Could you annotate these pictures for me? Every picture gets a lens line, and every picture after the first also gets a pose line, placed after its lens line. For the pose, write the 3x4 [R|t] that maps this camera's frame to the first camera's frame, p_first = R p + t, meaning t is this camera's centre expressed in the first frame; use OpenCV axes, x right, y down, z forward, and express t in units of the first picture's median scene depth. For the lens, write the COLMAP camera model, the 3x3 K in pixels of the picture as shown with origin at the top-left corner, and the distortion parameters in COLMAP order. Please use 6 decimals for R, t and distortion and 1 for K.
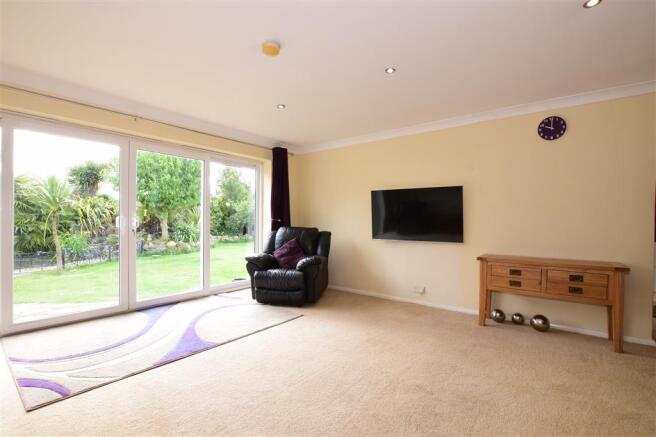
lens RADIAL K [[284.5, 0, 328.6], [0, 284.5, 221.3], [0, 0, 1]] dist [-0.030612, 0.000005]
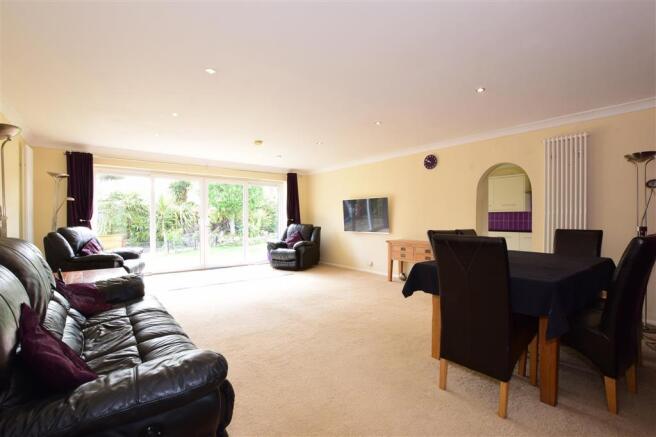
lens RADIAL K [[284.5, 0, 328.6], [0, 284.5, 221.3], [0, 0, 1]] dist [-0.030612, 0.000005]
pose [[0.975137, -0.009634, -0.221395, 0.394127], [0.010792, 0.999934, 0.004023, 0.001021], [0.221342, -0.006312, 0.975176, -0.508191]]
